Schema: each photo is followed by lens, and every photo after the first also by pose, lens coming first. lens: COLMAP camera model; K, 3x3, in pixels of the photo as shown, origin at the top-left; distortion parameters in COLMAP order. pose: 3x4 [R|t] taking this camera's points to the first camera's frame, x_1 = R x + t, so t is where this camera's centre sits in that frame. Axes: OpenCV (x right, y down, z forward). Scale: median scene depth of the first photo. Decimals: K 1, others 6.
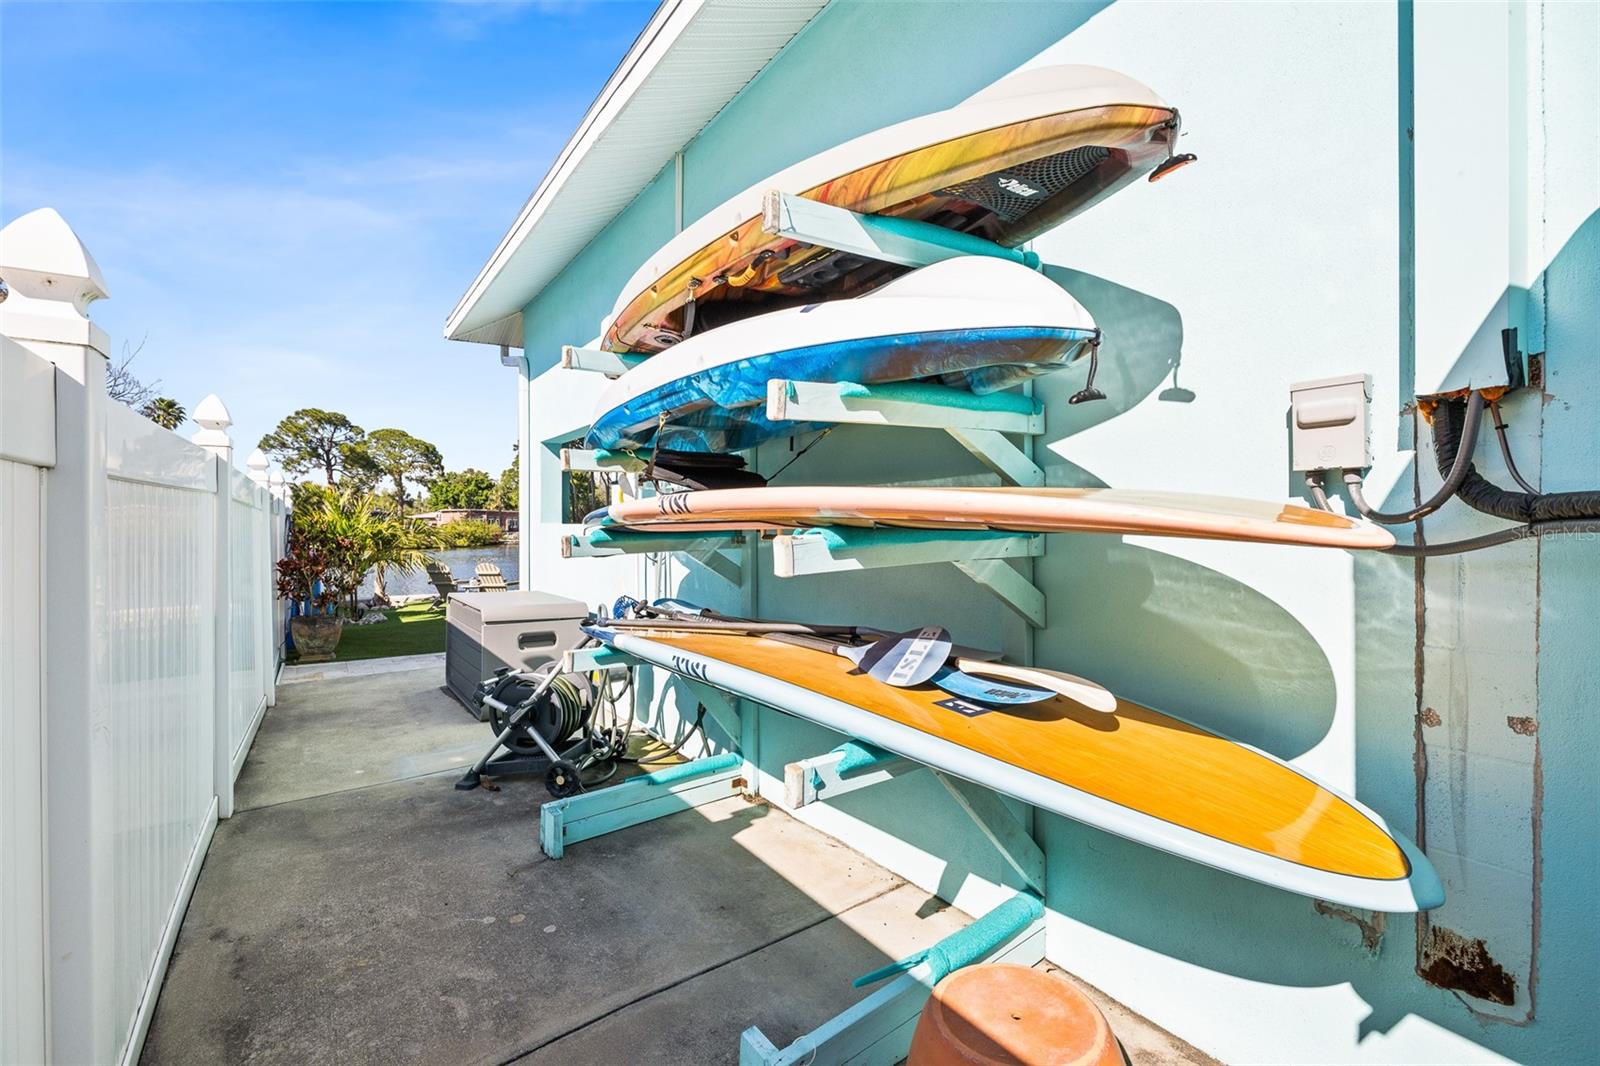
lens RADIAL K [[717.9, 0, 802.1], [0, 717.9, 527.3], [0, 0, 1]] dist [-0.002818, -0.000211]
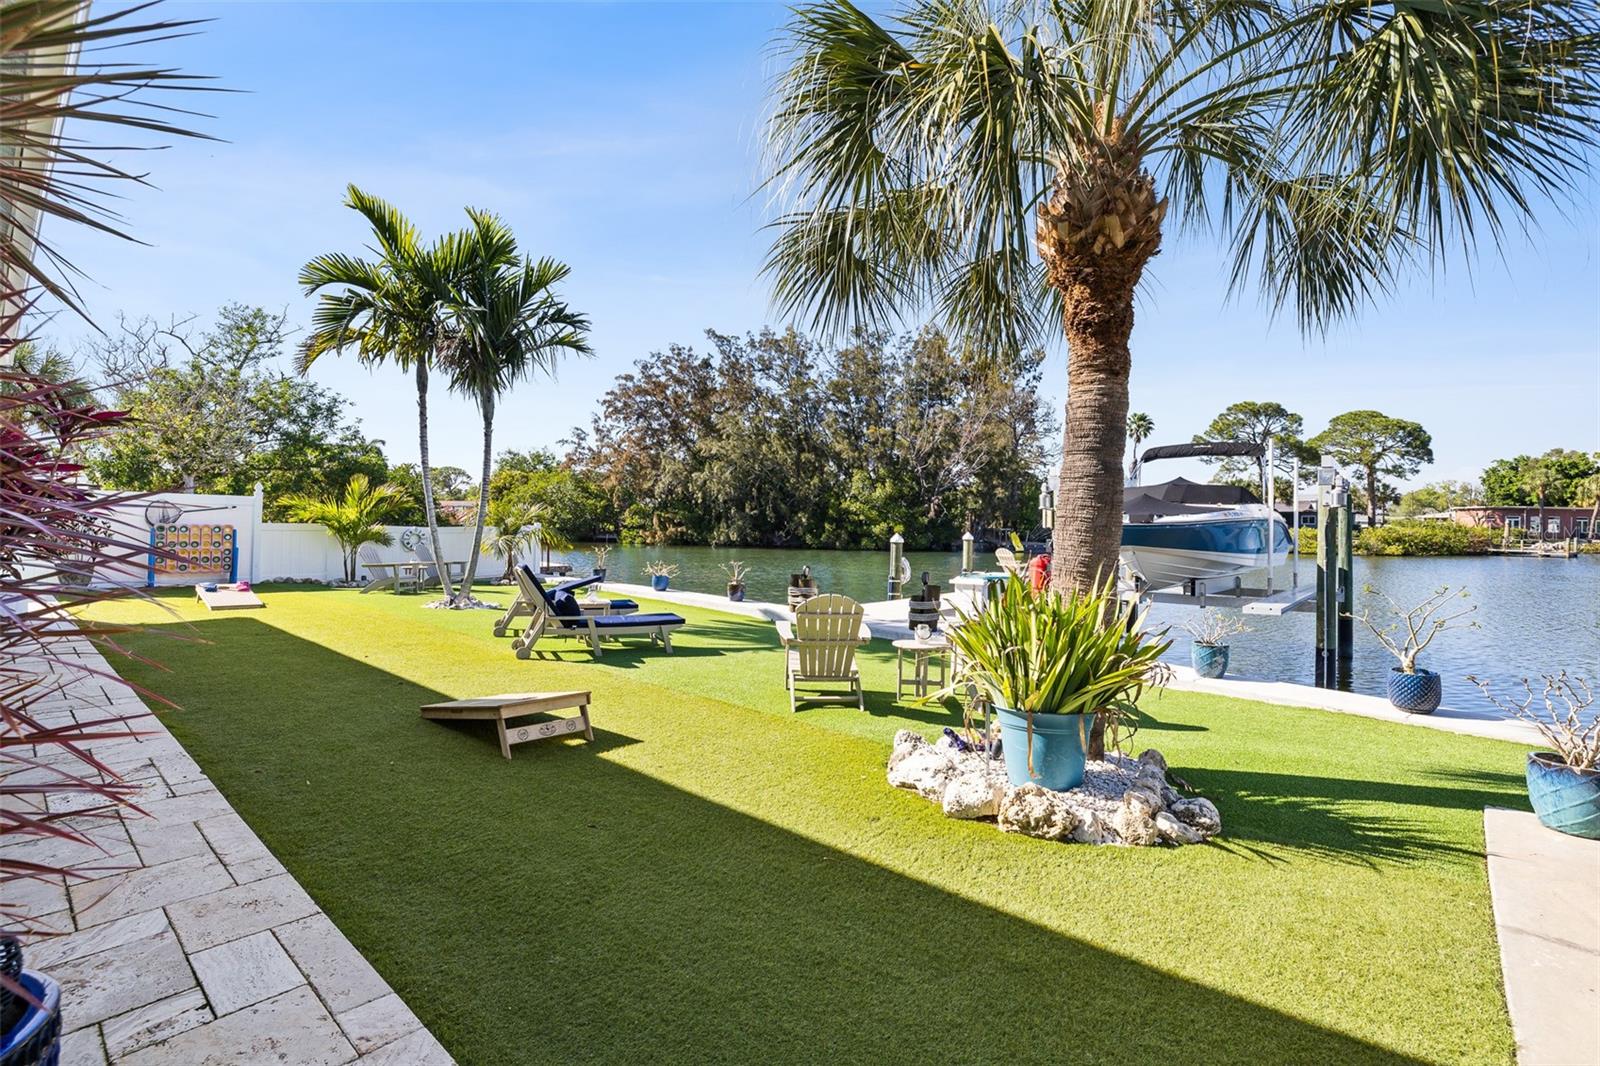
lens RADIAL K [[729.4, 0, 803.1], [0, 729.4, 526.9], [0, 0, 1]] dist [-0.000333, 0.000057]
pose [[0.244208, 0.010350, -0.969668, 0.105774], [-0.013981, 0.999877, 0.007152, 0.000537], [0.969622, 0.011811, 0.244322, 0.191793]]
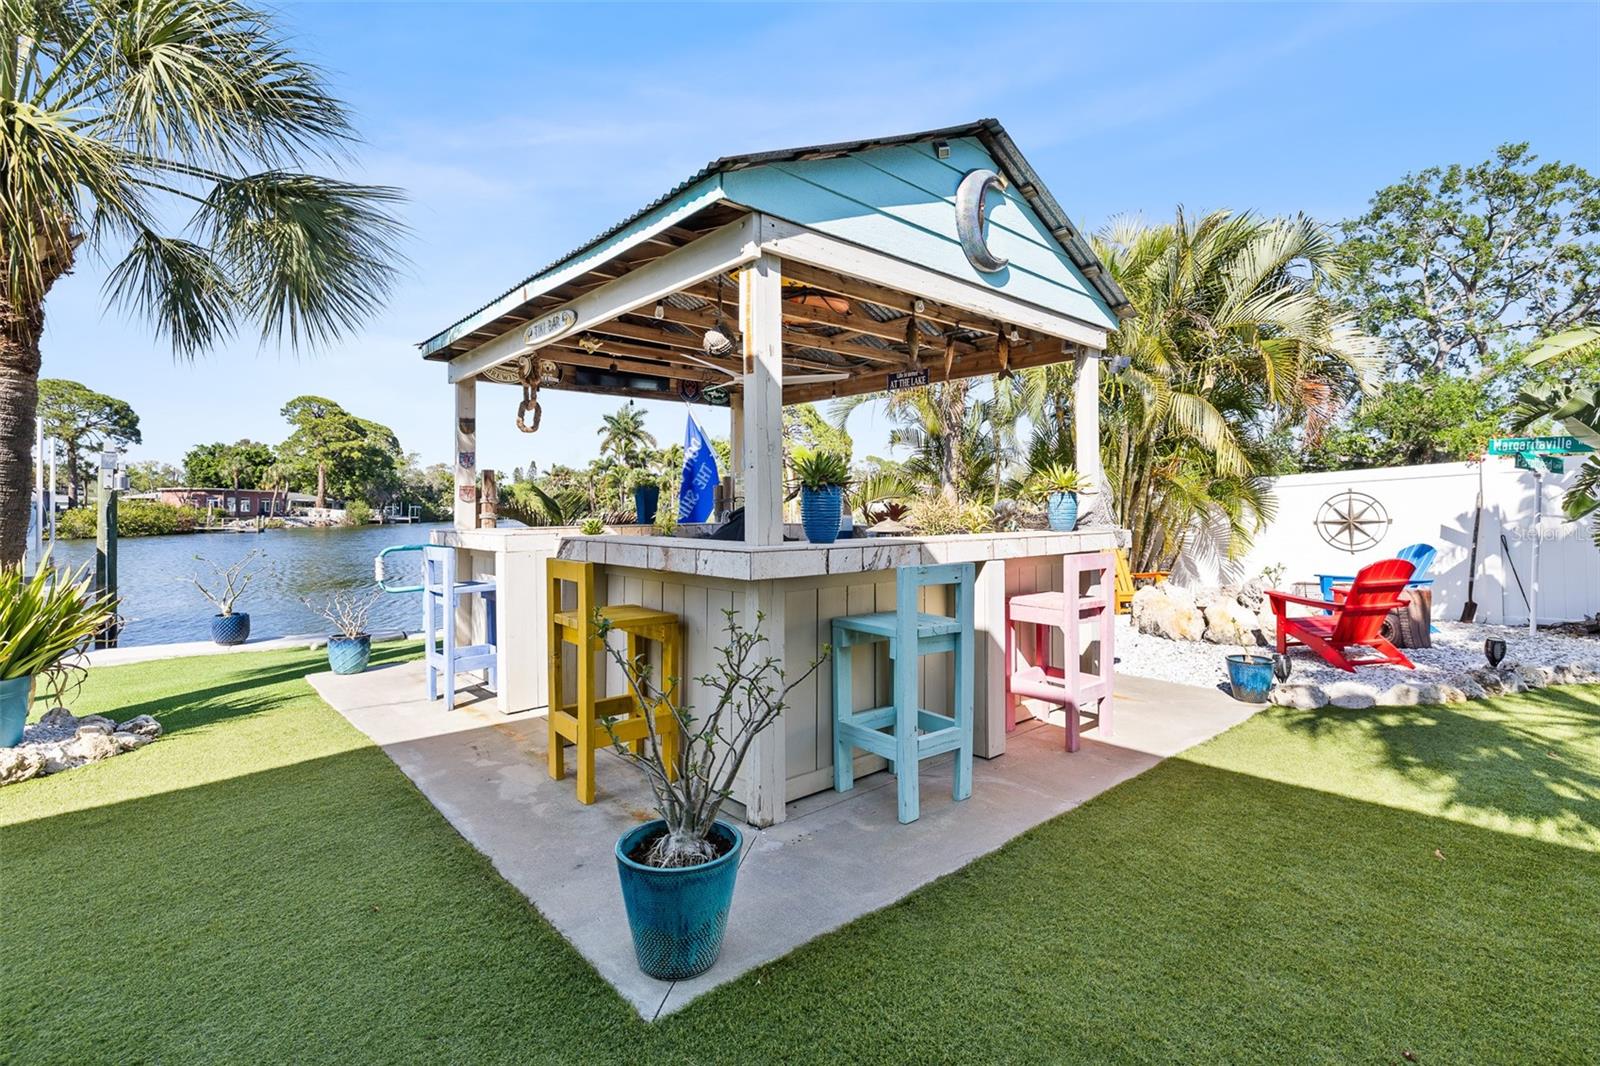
lens RADIAL K [[733.6, 0, 800.9], [0, 733.6, 496.4], [0, 0, 1]] dist [-0.003165, -0.000594]
pose [[0.991531, 0.003122, 0.129830, 0.112497], [-0.000435, 0.999785, -0.020717, 0.000635], [-0.129867, 0.020485, 0.991320, 0.165209]]
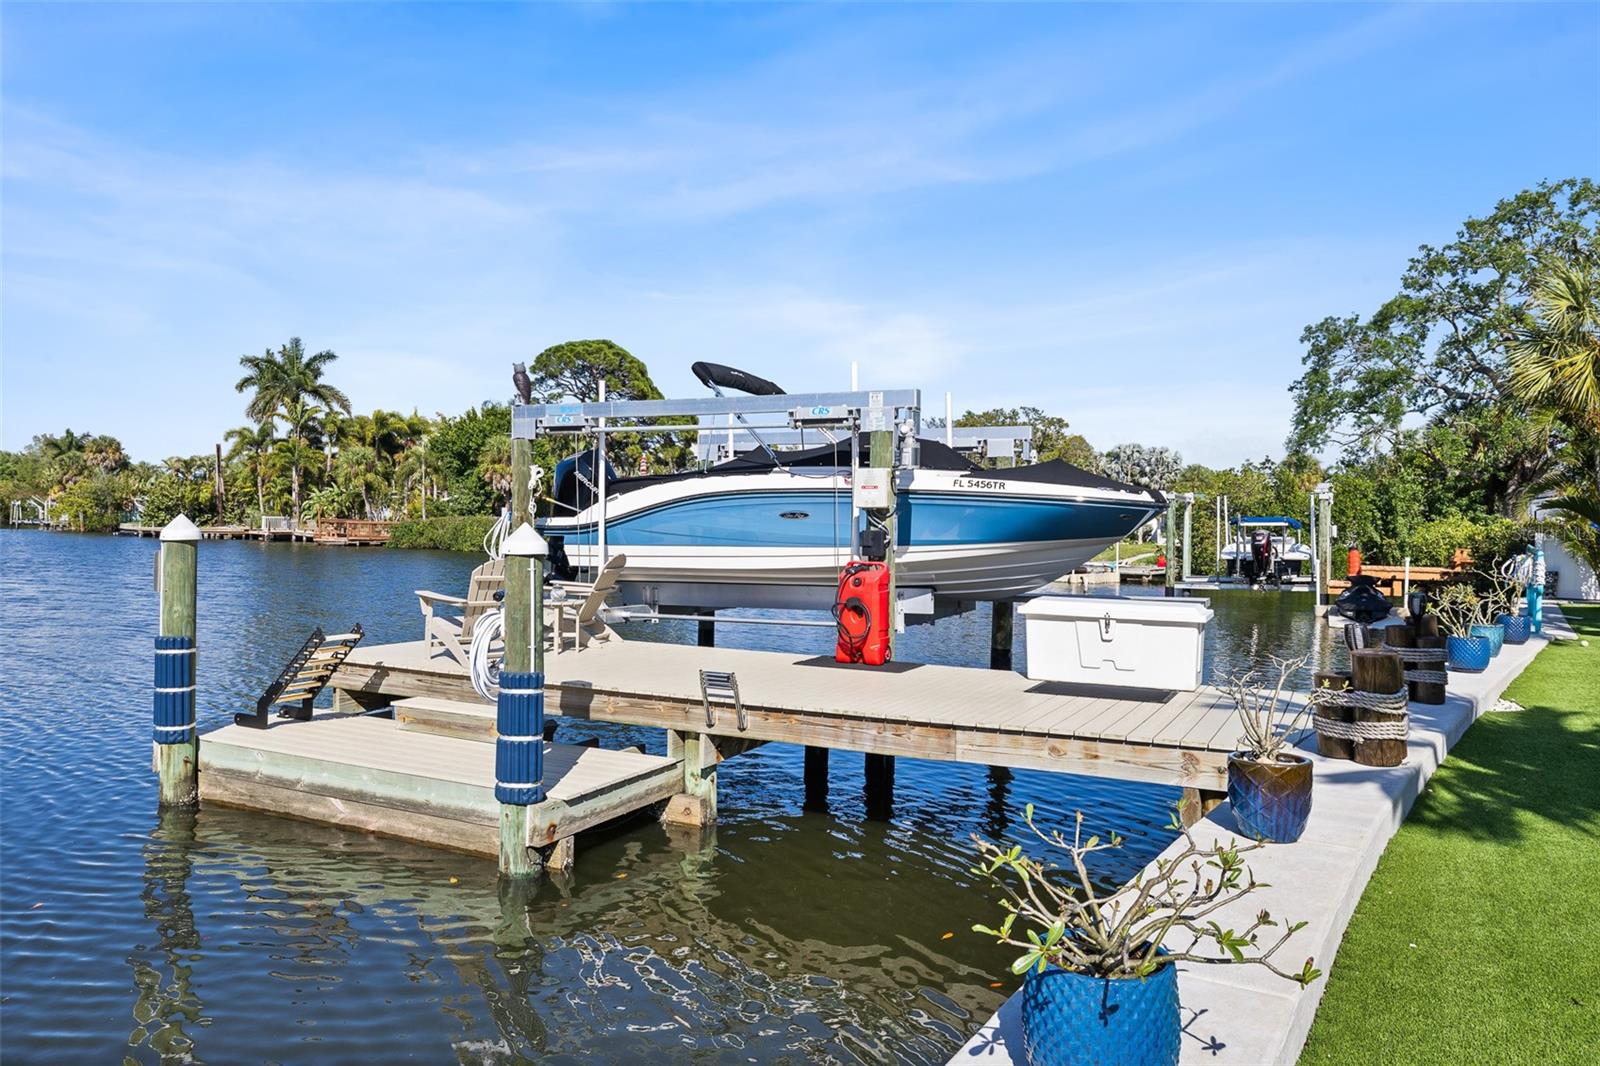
lens RADIAL K [[1095.4, 0, 800.0], [0, 1095.4, 533.0], [0, 0, 1]] dist [0.000036, 0.002863]
pose [[0.885011, 0.009024, 0.465483, -0.079680], [-0.014048, 0.999875, 0.007323, 0.002827], [-0.465359, -0.013020, 0.885026, 0.179128]]
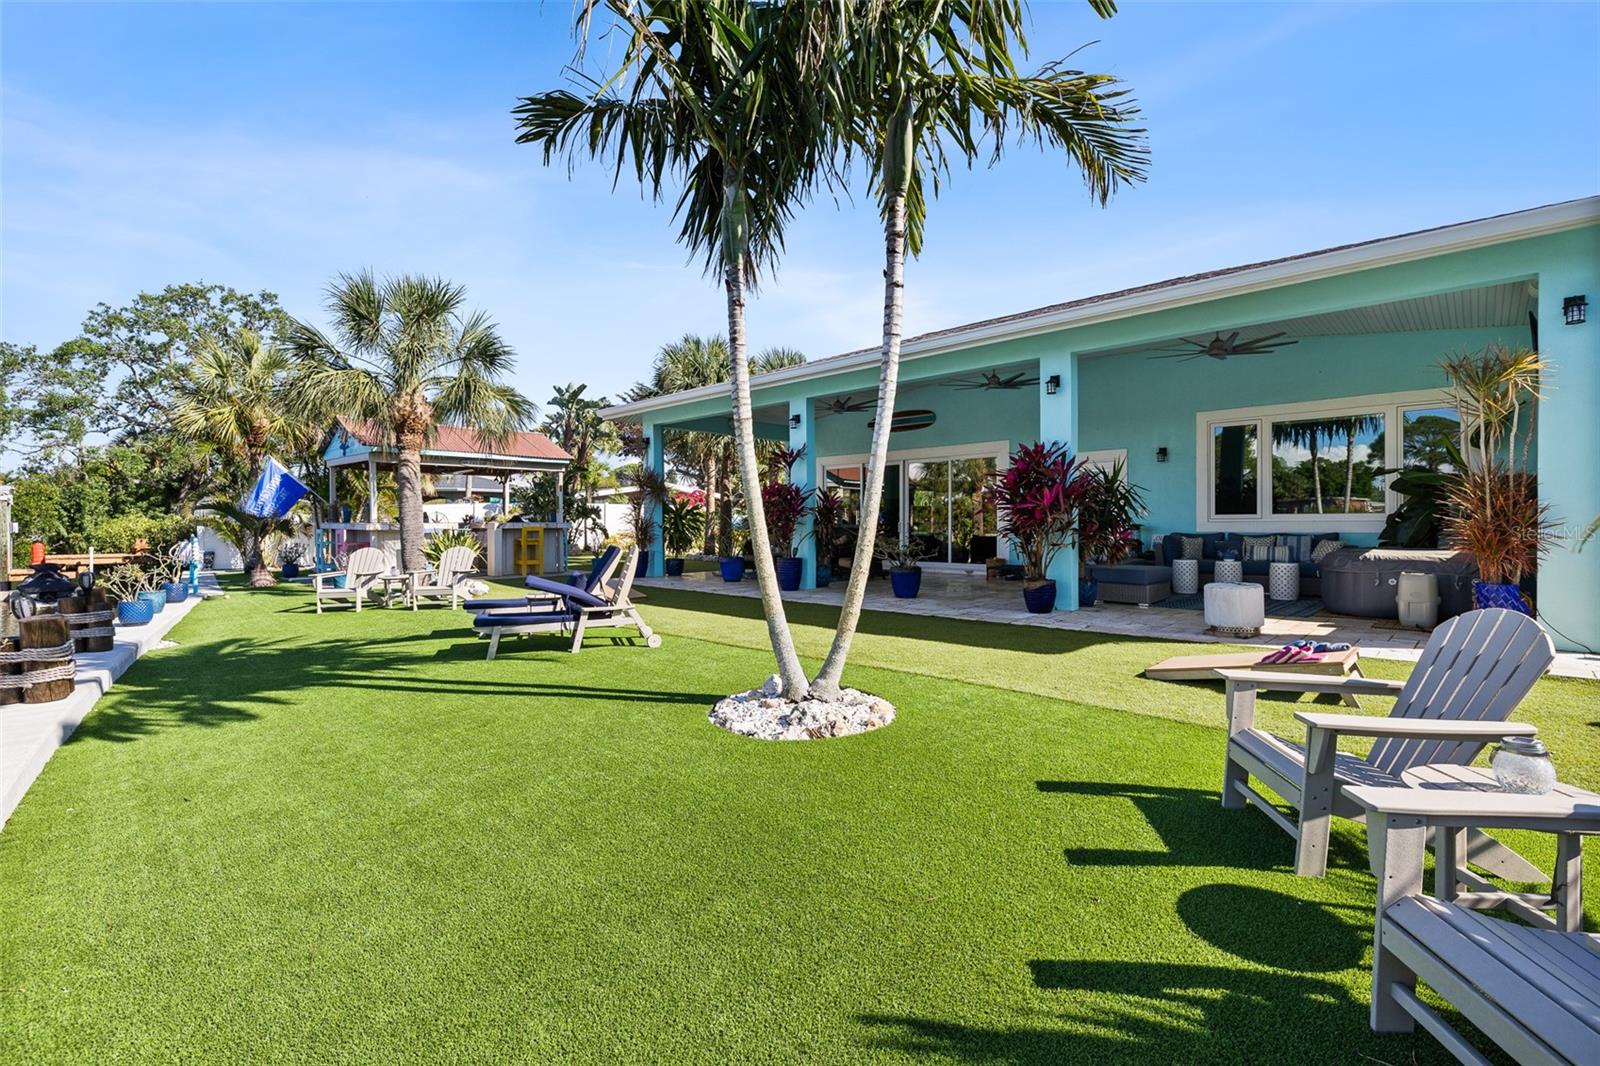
lens RADIAL K [[717.9, 0, 802.1], [0, 717.9, 527.3], [0, 0, 1]] dist [-0.002818, -0.000211]
pose [[-0.195985, -0.003354, 0.980601, -0.086651], [0.005623, 0.999974, 0.004544, 0.002783], [-0.980591, 0.006404, -0.195961, 0.172583]]
